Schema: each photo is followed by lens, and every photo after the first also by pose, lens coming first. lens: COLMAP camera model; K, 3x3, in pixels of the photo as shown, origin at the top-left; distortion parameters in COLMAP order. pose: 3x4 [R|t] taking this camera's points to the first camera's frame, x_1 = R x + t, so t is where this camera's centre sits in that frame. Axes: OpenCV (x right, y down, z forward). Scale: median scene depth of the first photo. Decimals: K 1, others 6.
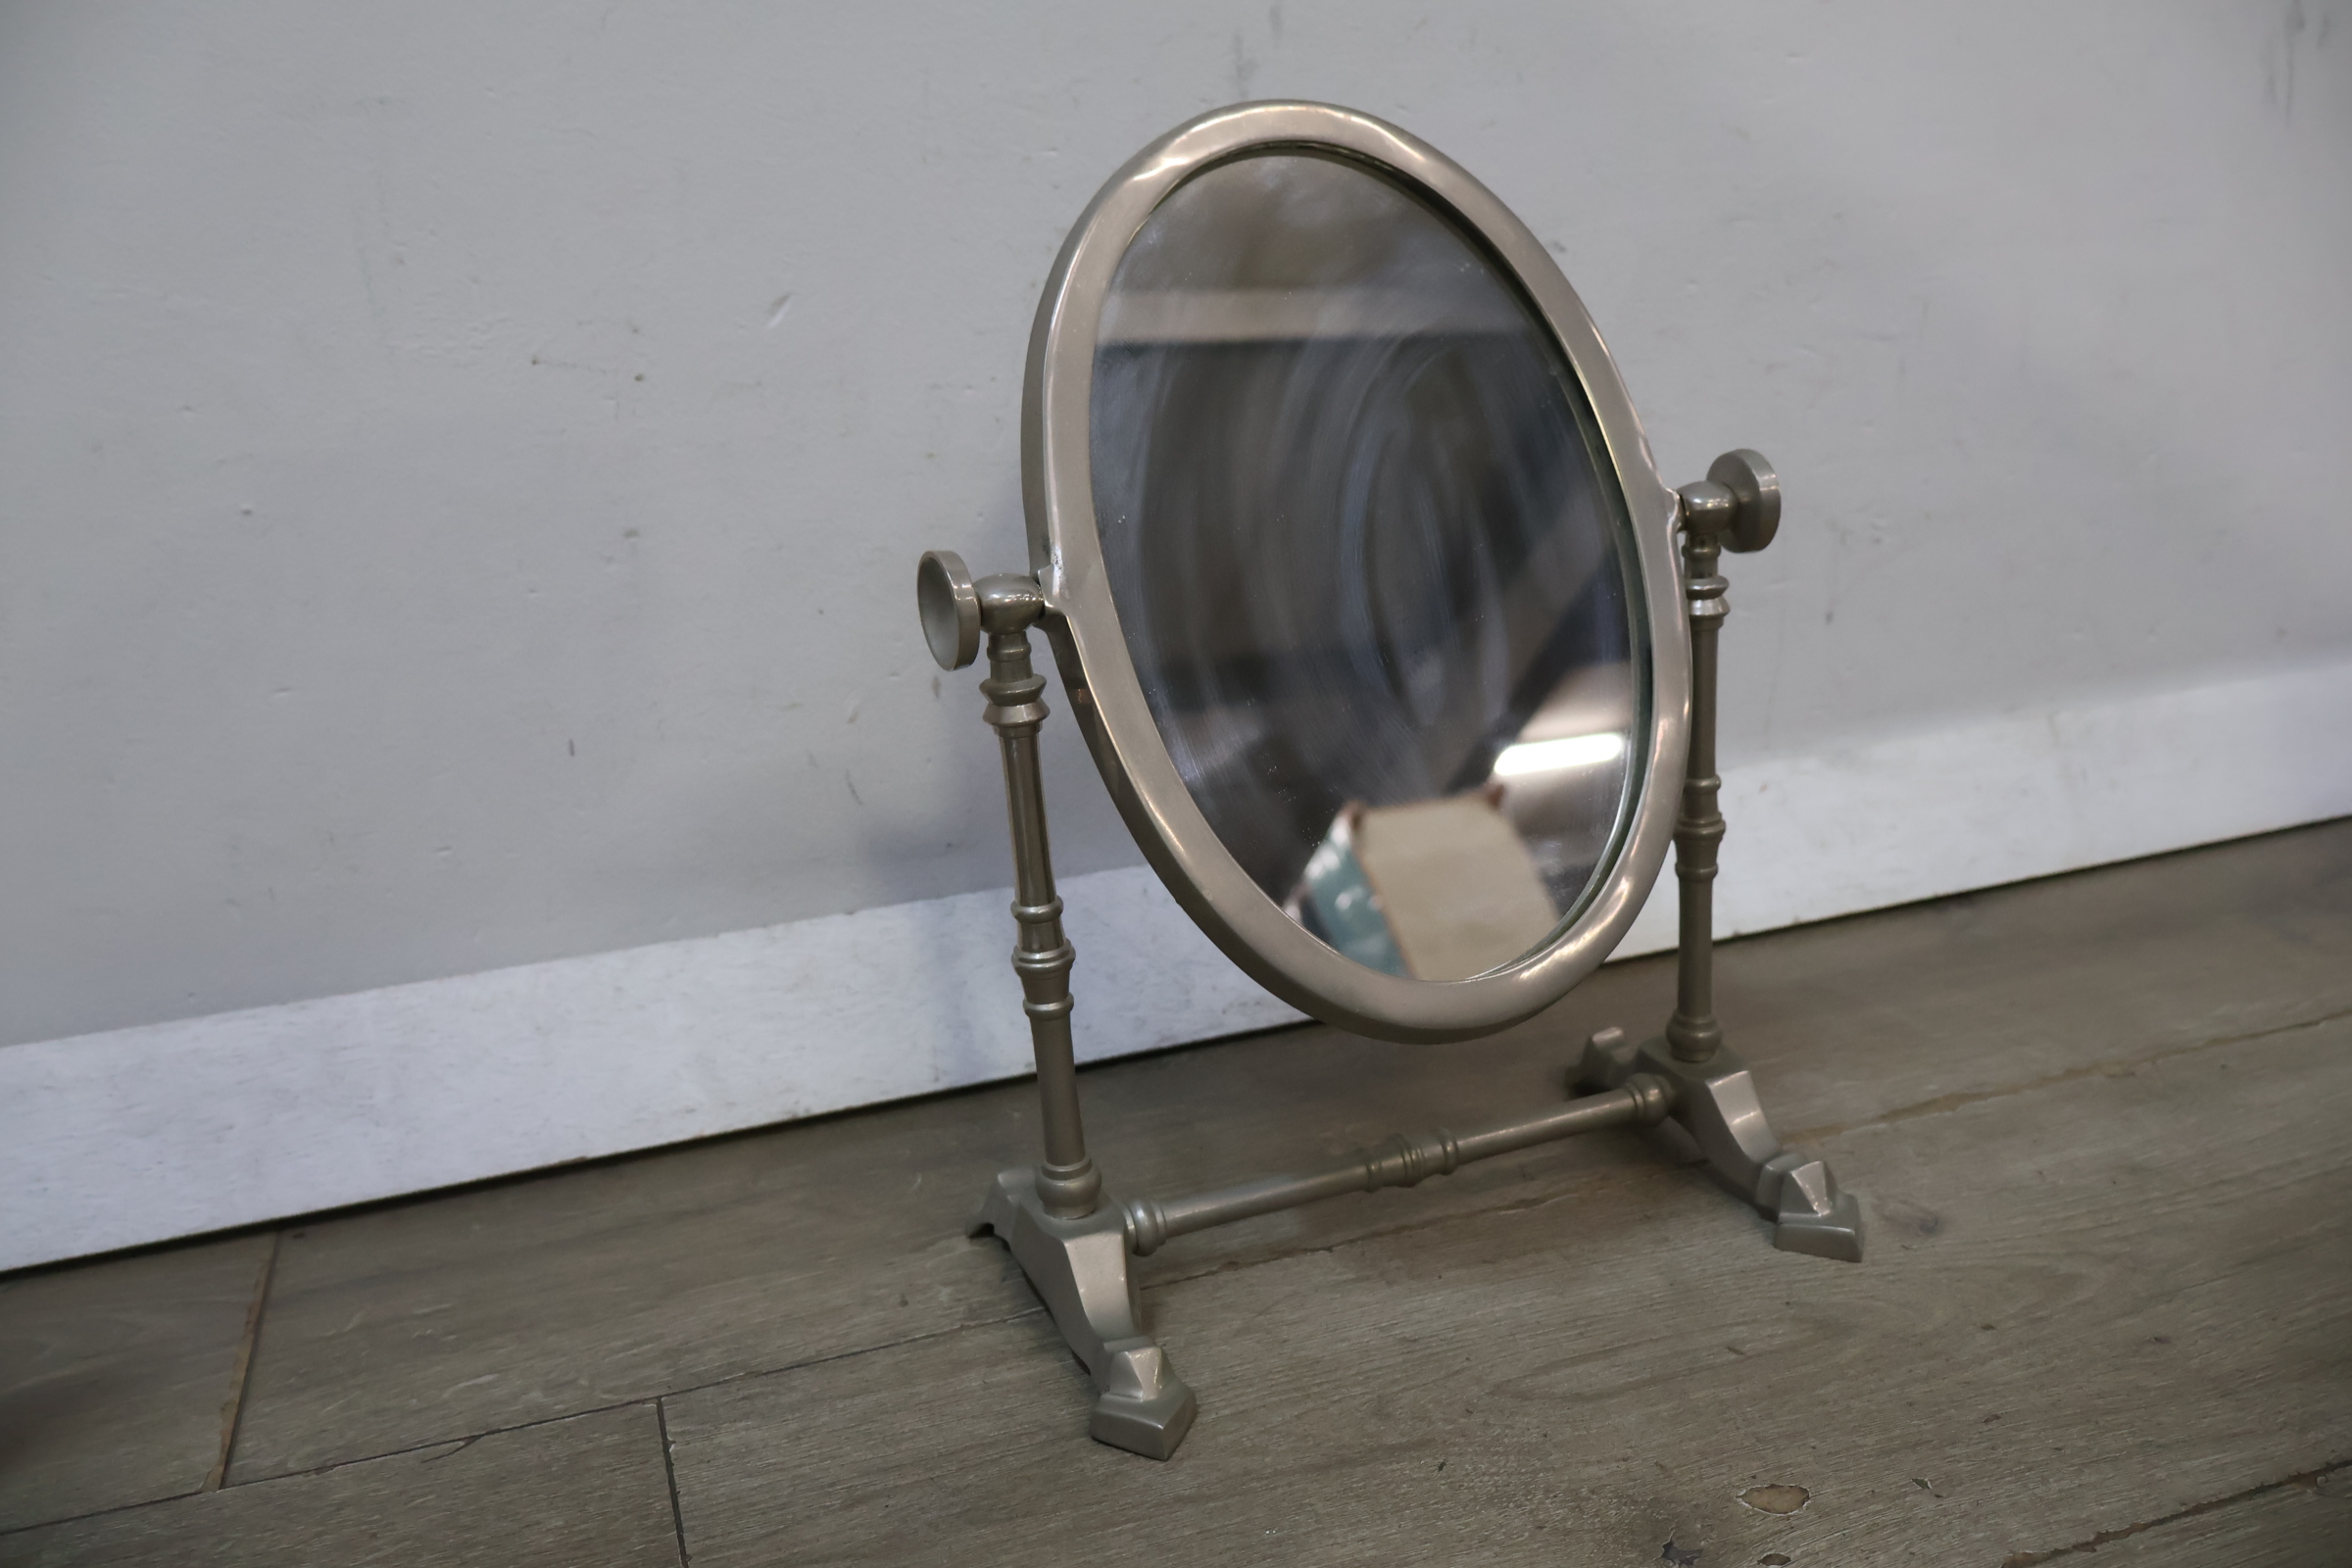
lens RADIAL K [[1981.0, 0, 1167.4], [0, 1981.0, 782.2], [0, 0, 1]] dist [0.005112, -0.005468]
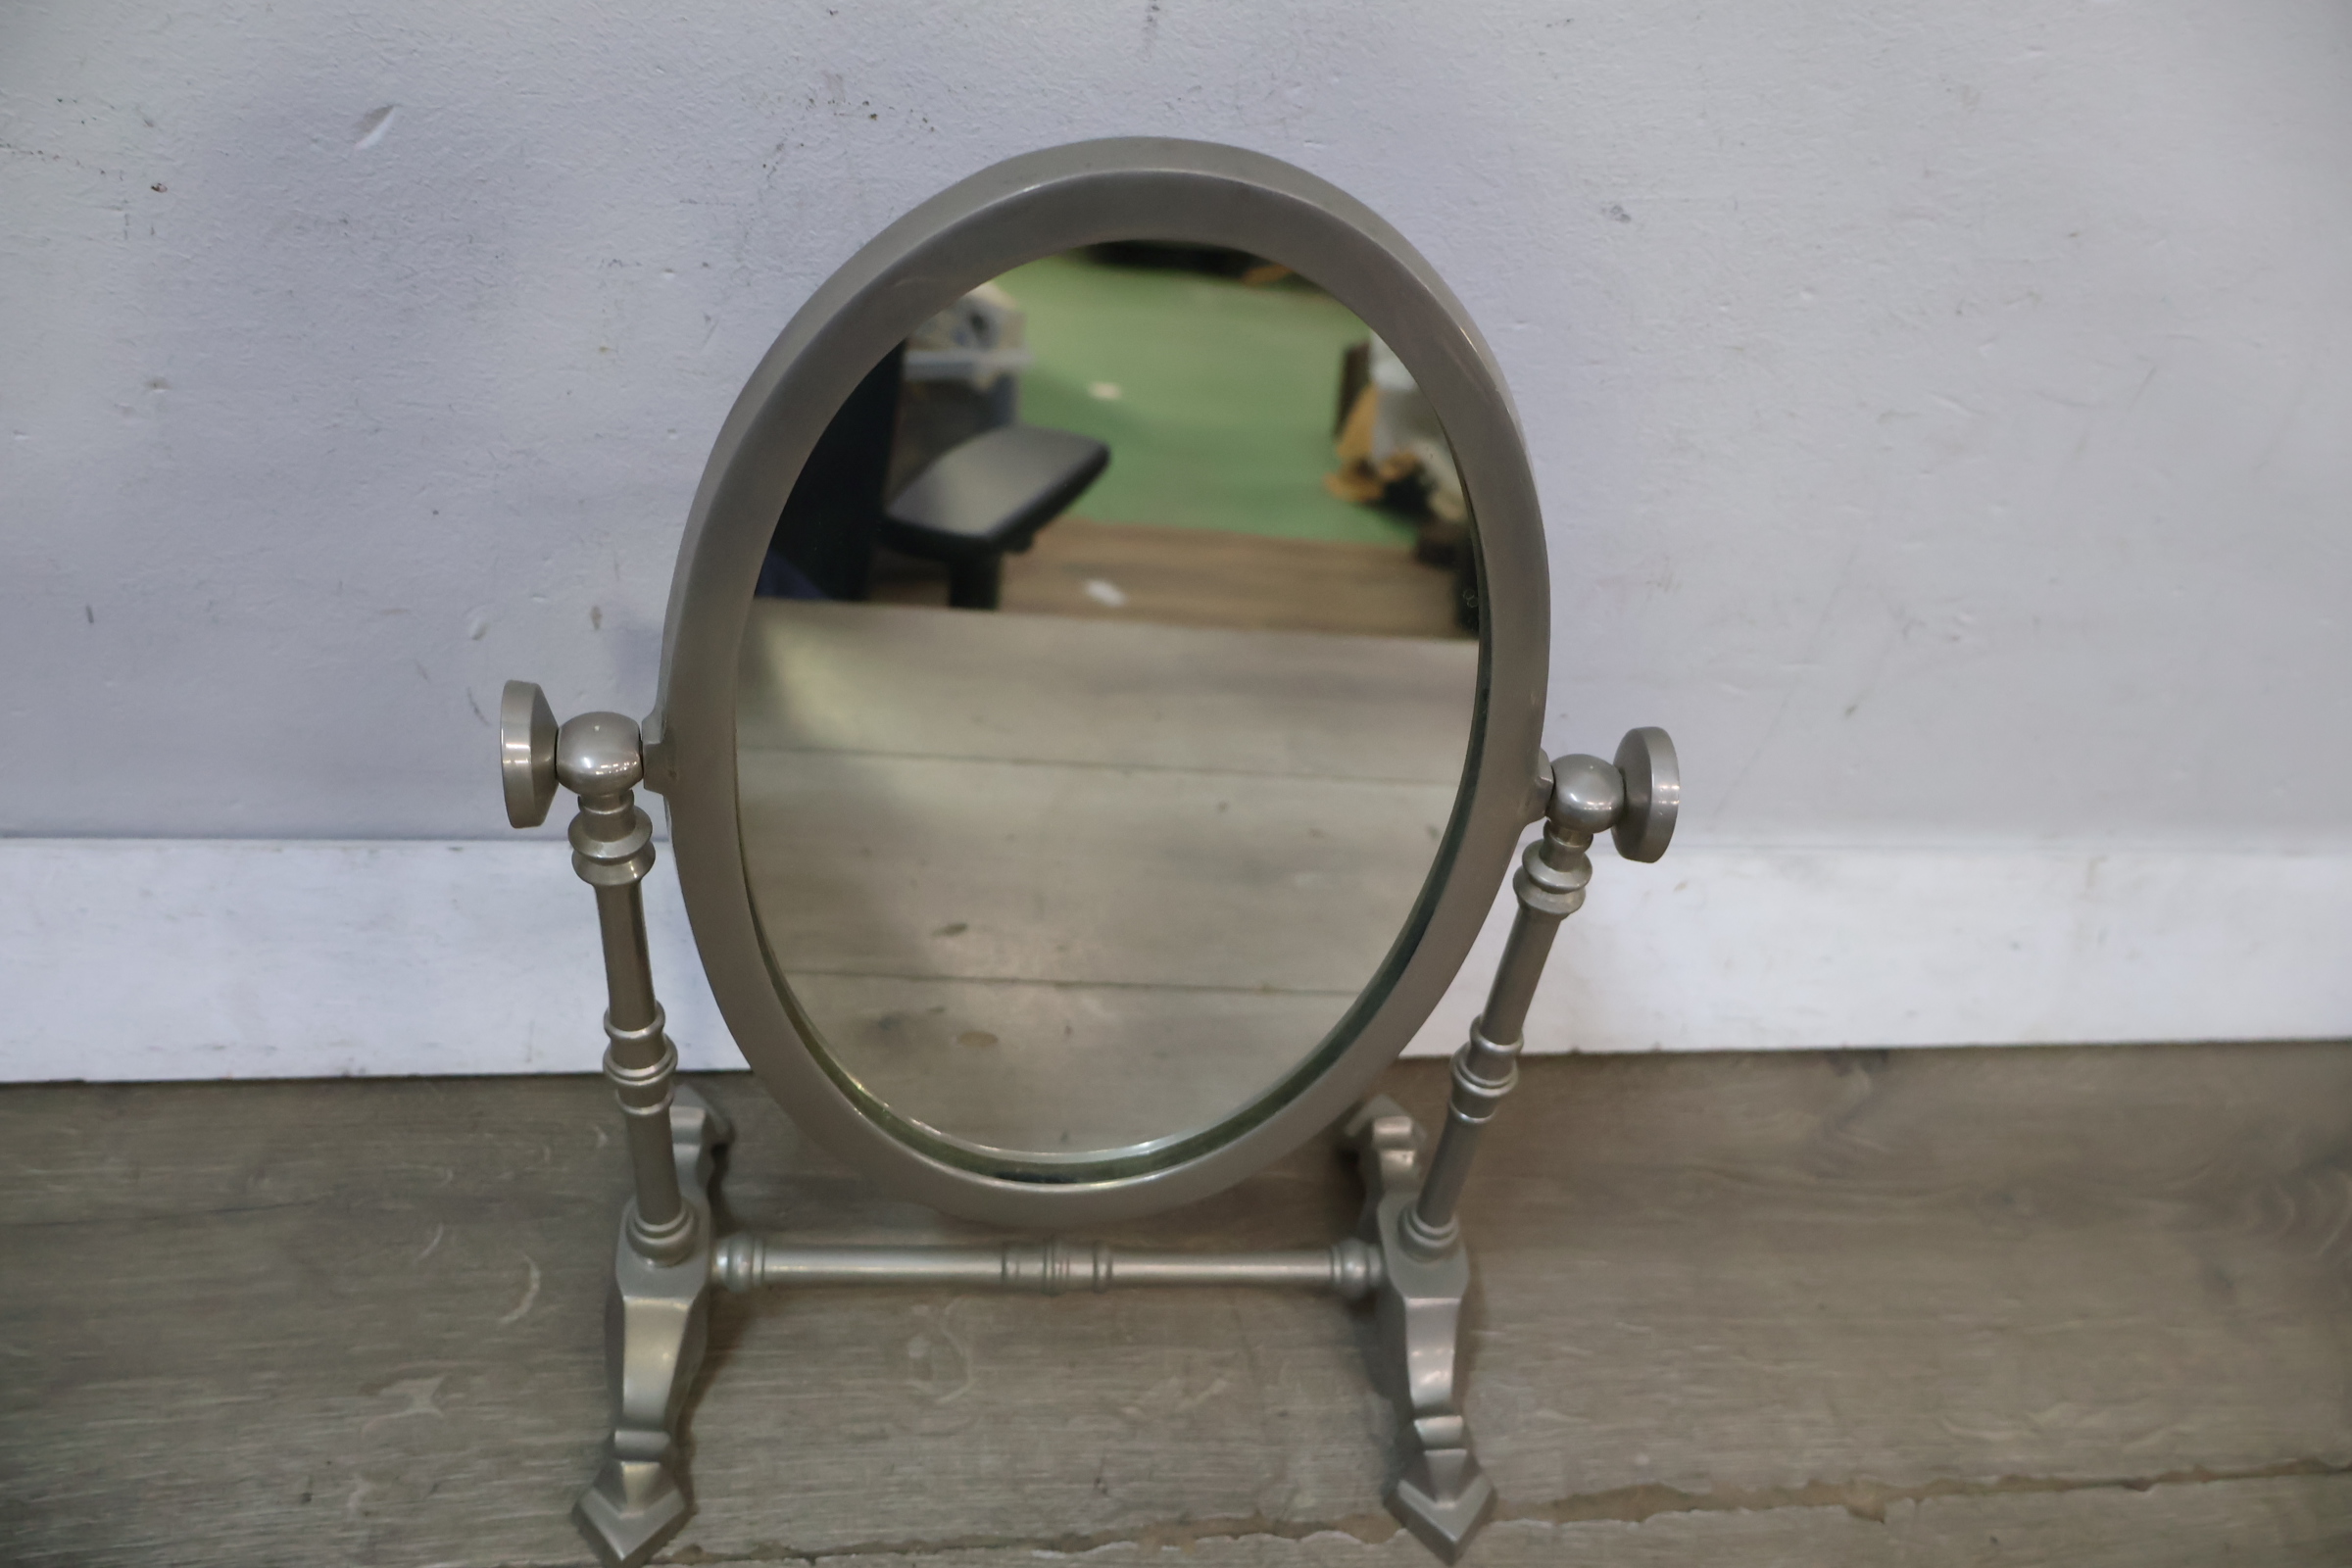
lens RADIAL K [[1981.0, 0, 1169.9], [0, 1981.0, 791.7], [0, 0, 1]] dist [0.005112, -0.005468]
pose [[0.960725, 0.277172, -0.013553, 0.141661], [-0.244390, 0.868212, 0.431835, -0.429938], [0.131459, -0.411562, 0.901851, 0.372660]]
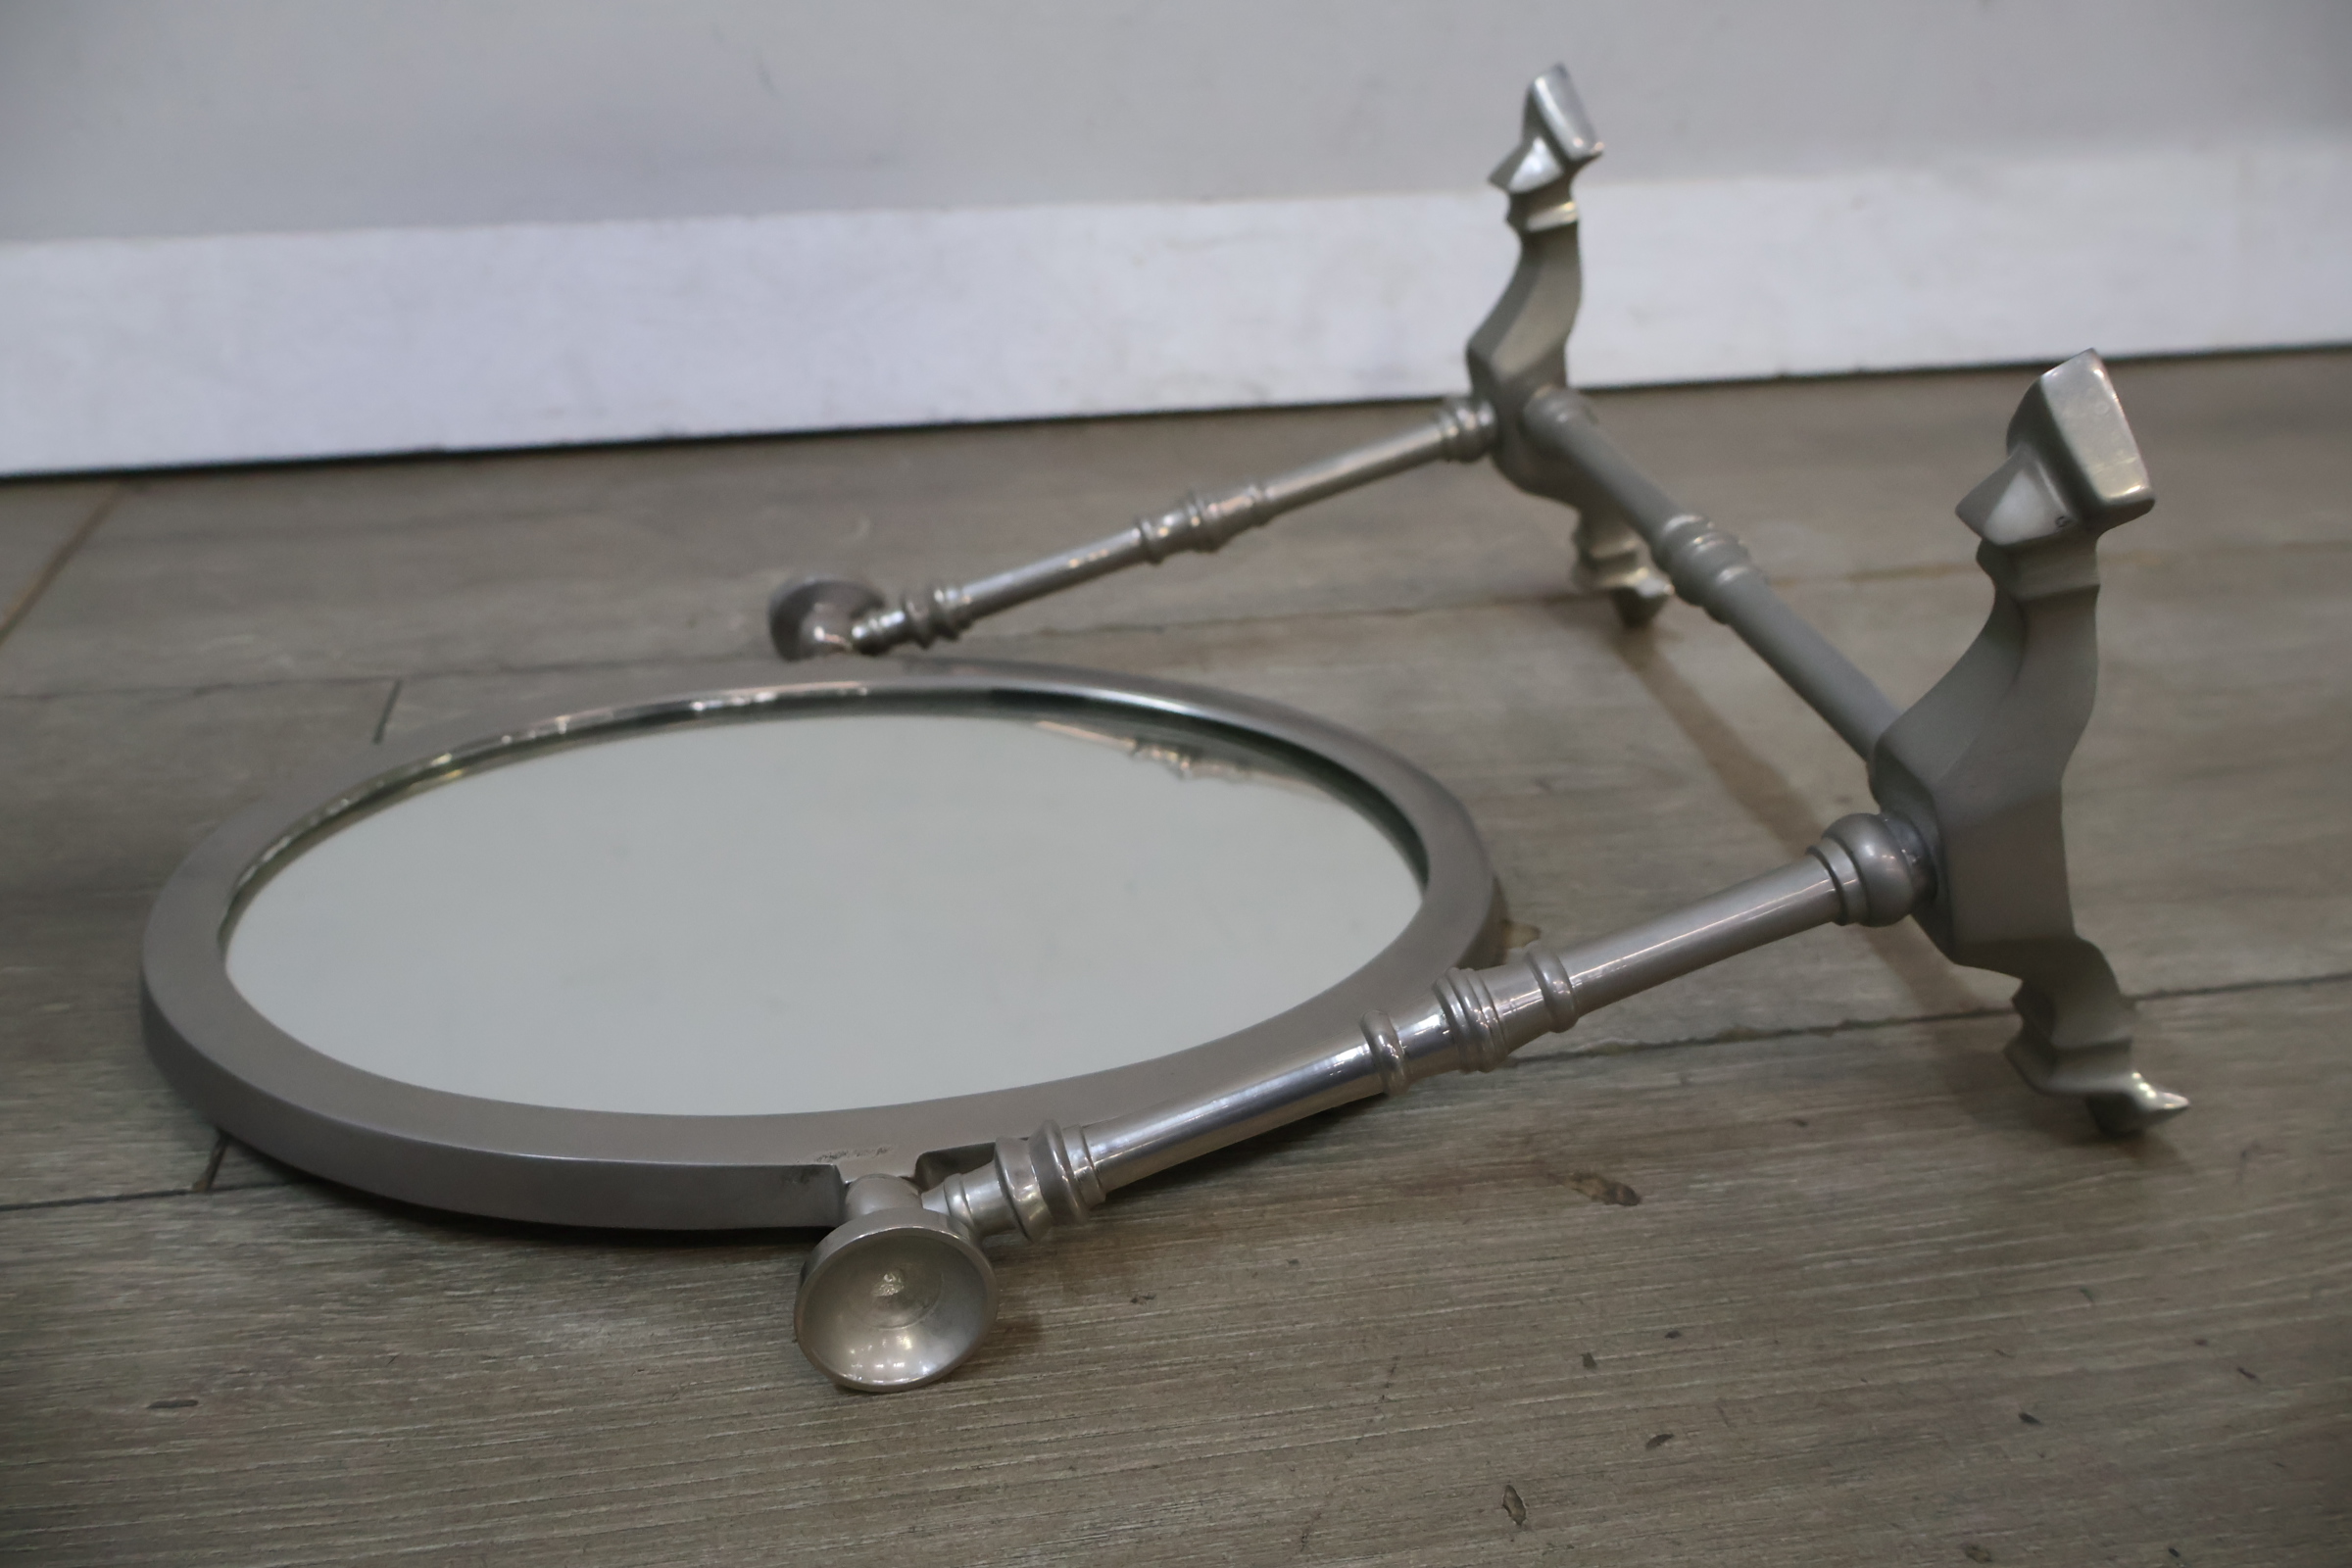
lens RADIAL K [[1981.0, 0, 1170.6], [0, 1981.0, 807.8], [0, 0, 1]] dist [0.005112, -0.005468]
pose [[0.984404, 0.139321, -0.107413, 0.185446], [-0.104597, 0.954462, 0.279394, 0.057249], [0.141447, -0.263802, 0.954150, 0.114067]]
